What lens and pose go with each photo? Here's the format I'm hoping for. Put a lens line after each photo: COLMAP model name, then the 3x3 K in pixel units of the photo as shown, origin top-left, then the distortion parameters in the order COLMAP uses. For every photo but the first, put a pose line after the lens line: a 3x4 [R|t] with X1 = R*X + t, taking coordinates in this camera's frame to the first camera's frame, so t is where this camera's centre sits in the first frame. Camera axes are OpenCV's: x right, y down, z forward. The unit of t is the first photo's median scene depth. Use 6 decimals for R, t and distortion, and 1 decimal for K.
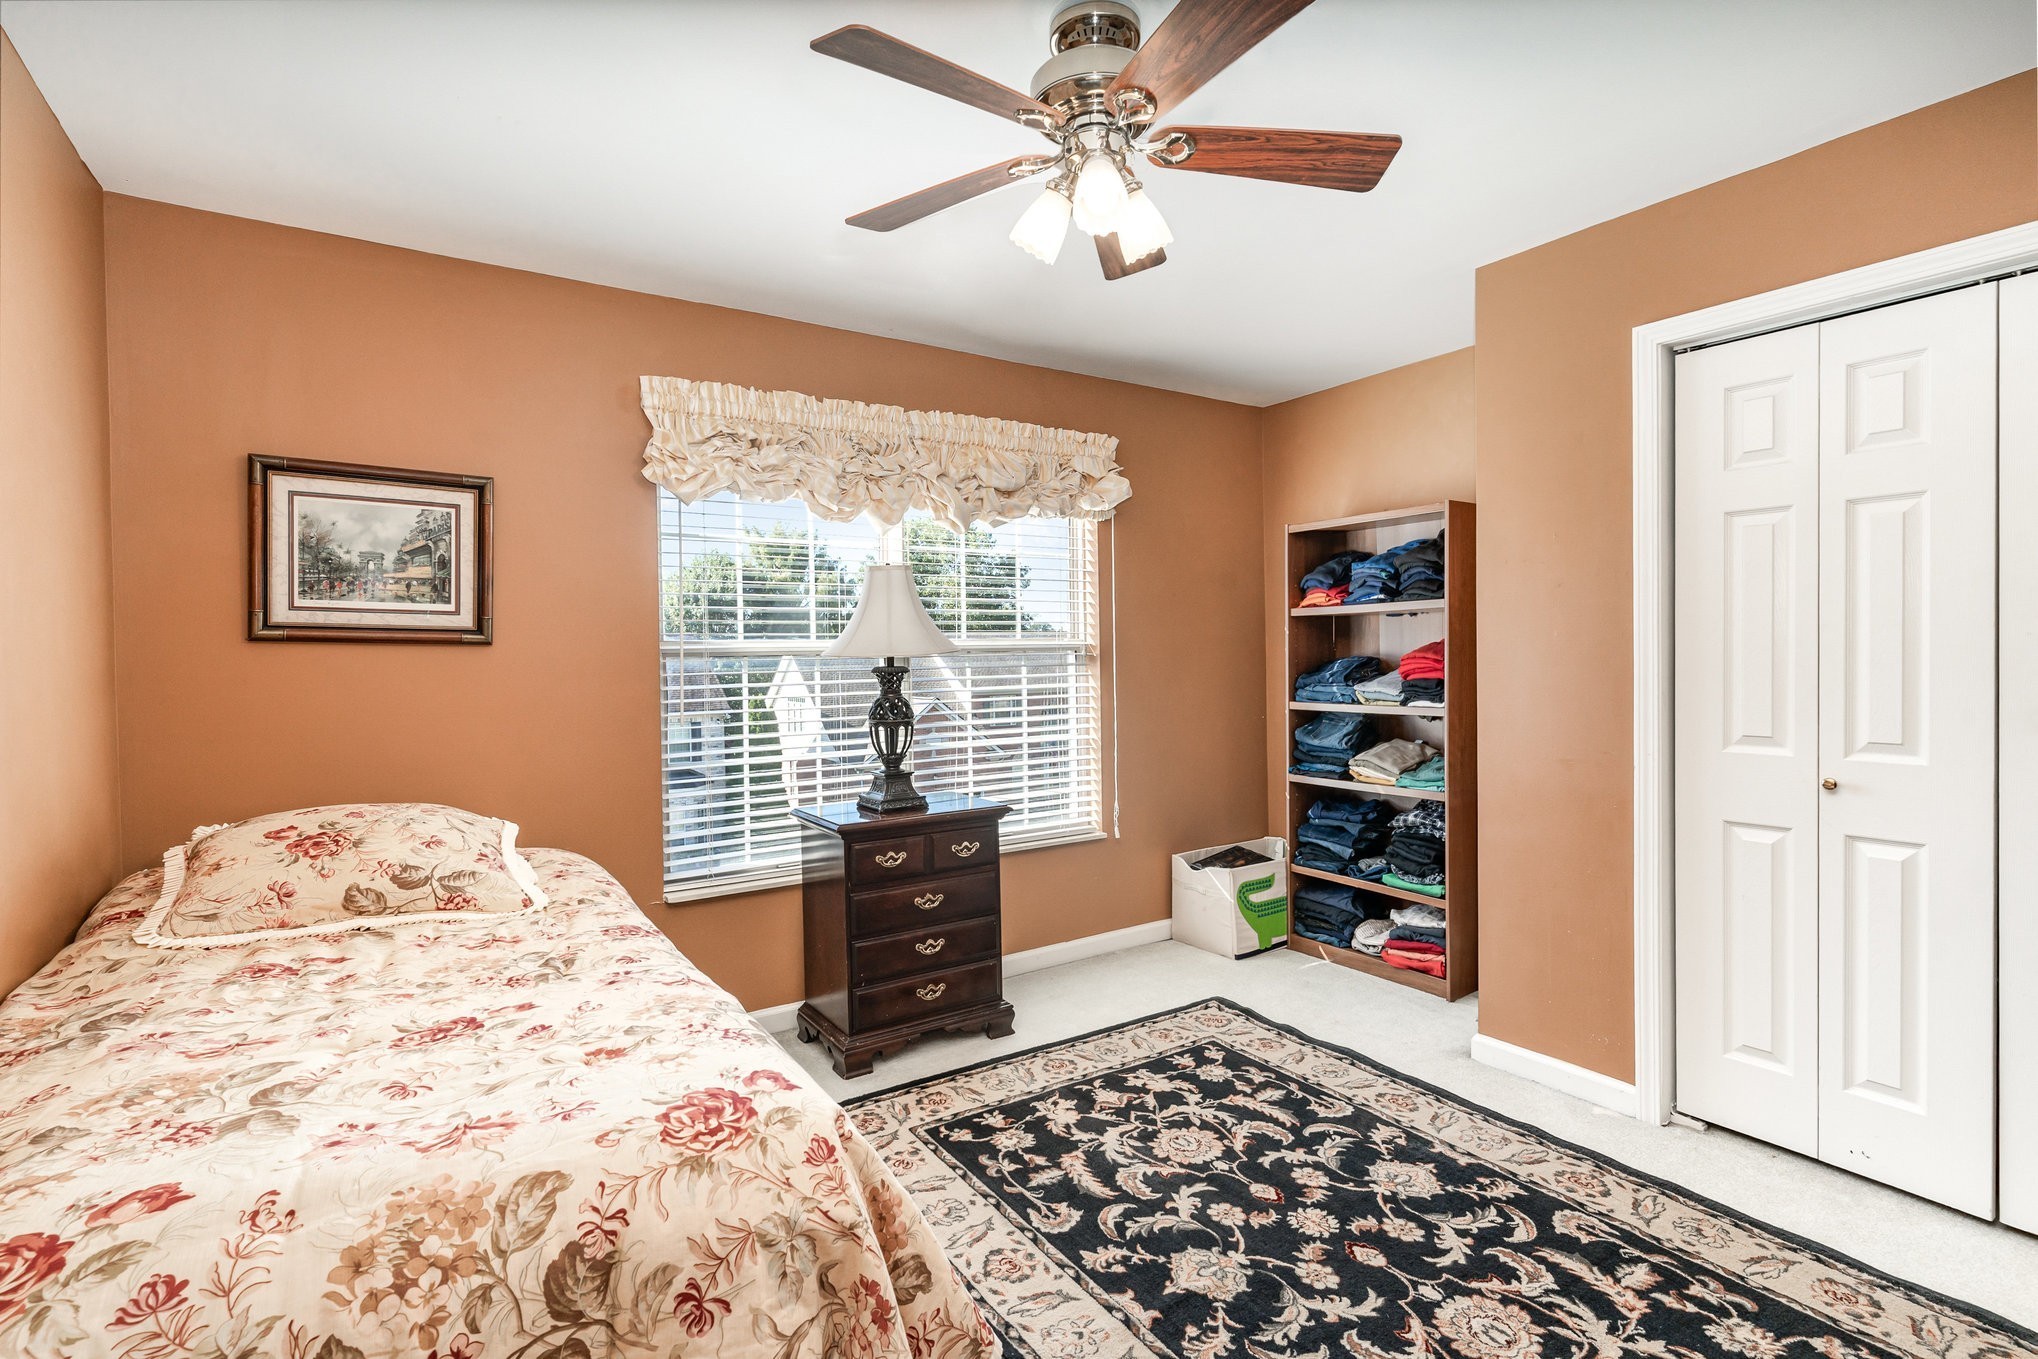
lens RADIAL K [[972.7, 0, 1013.4], [0, 972.7, 643.9], [0, 0, 1]] dist [-0.000981, -0.000346]
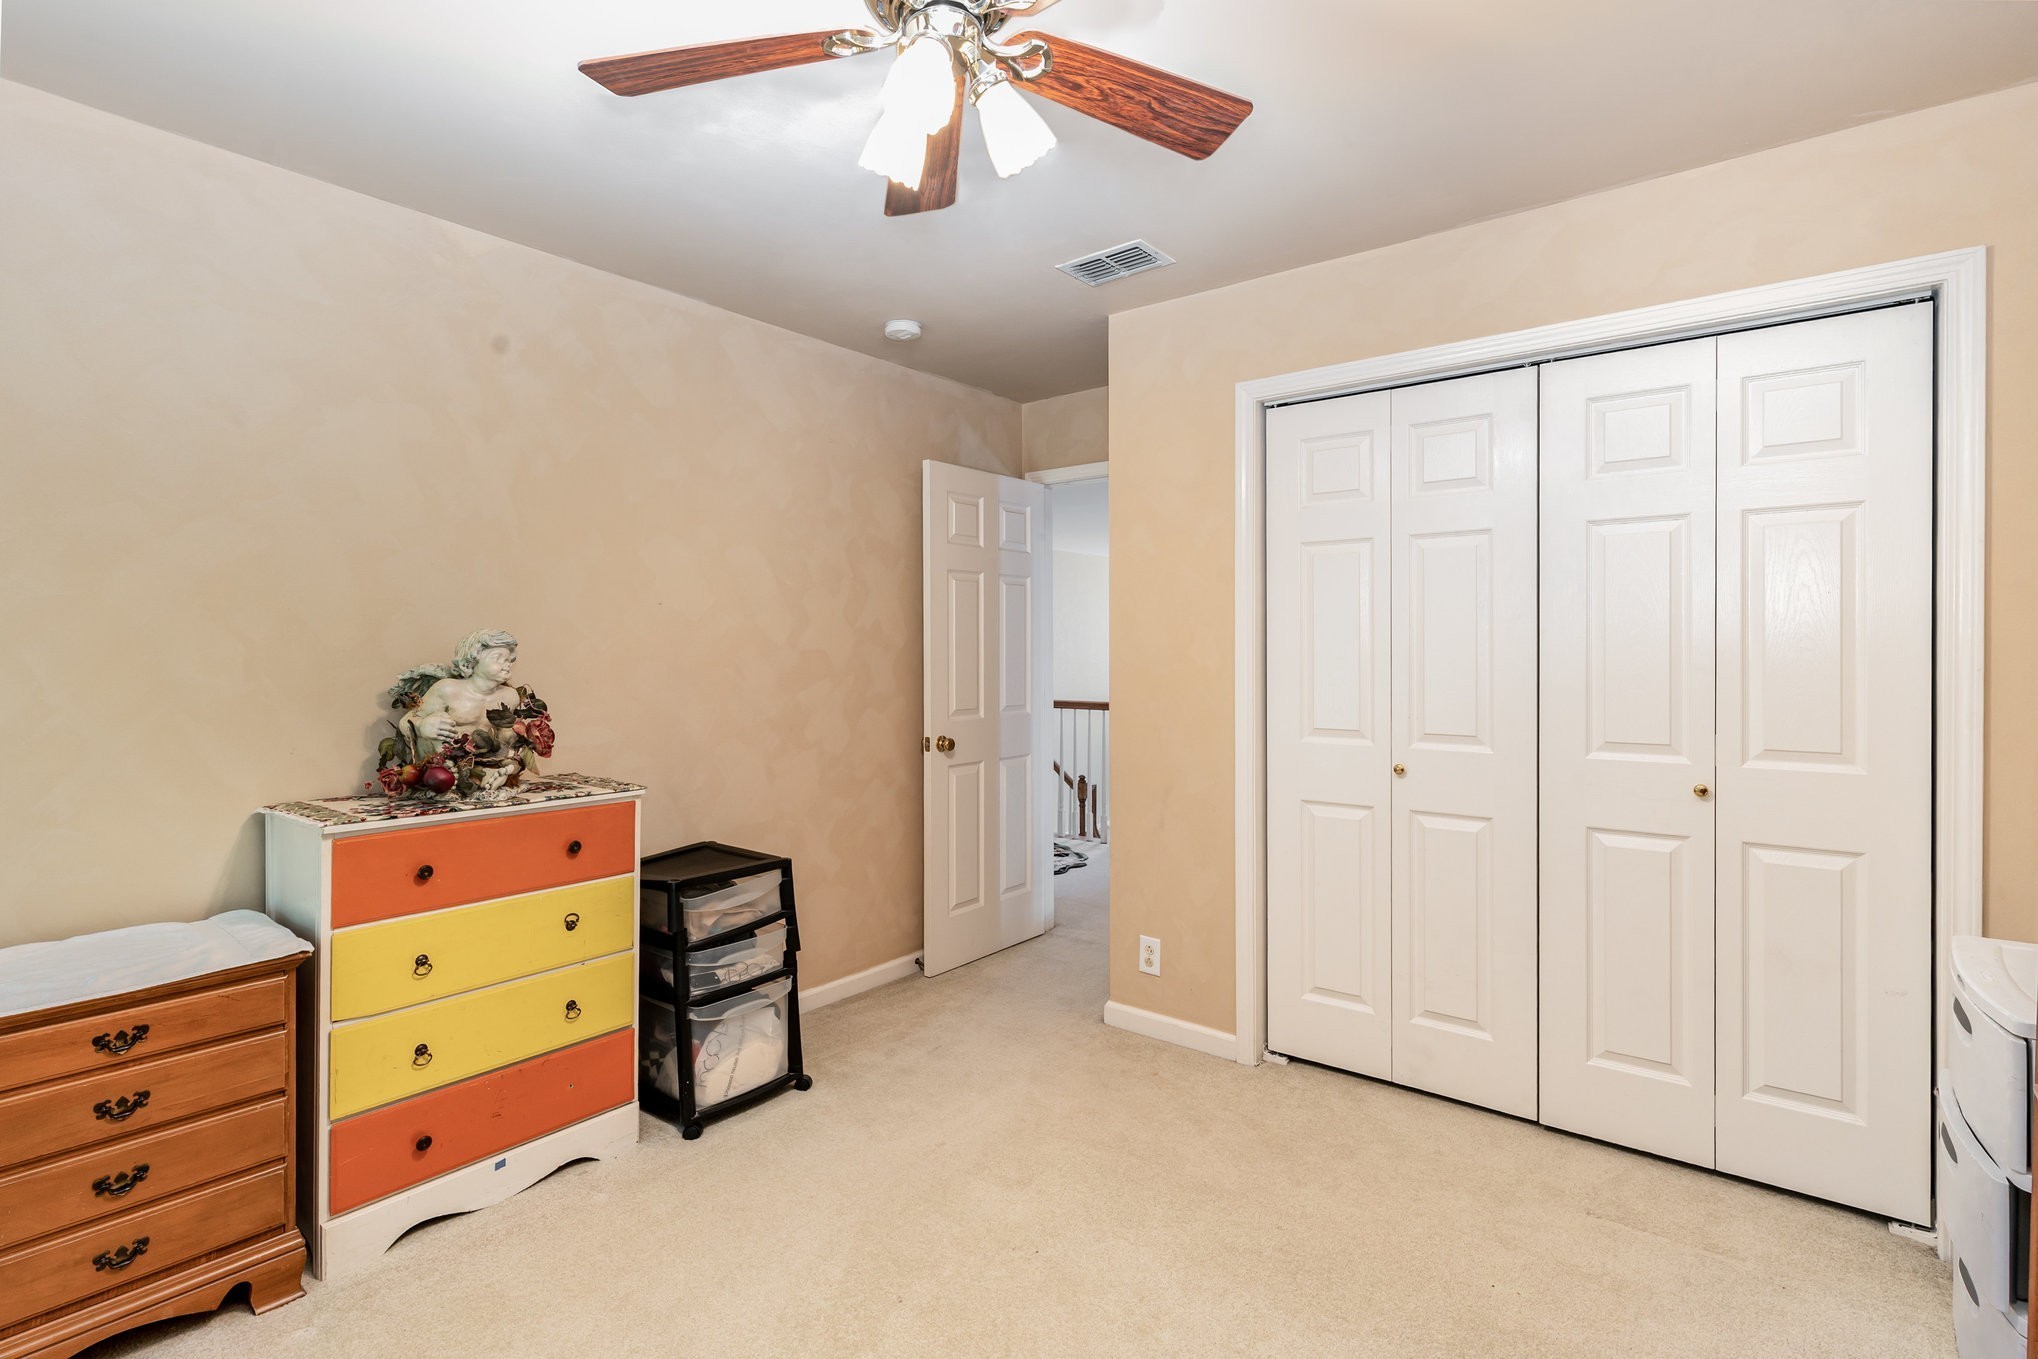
lens RADIAL K [[949.0, 0, 1024.3], [0, 949.0, 651.7], [0, 0, 1]] dist [0.045806, -0.000071]
pose [[0.933289, 0.011166, 0.358952, -0.063018], [-0.012371, 0.999923, 0.001059, 0.002425], [-0.358912, -0.005429, 0.933356, 0.100429]]
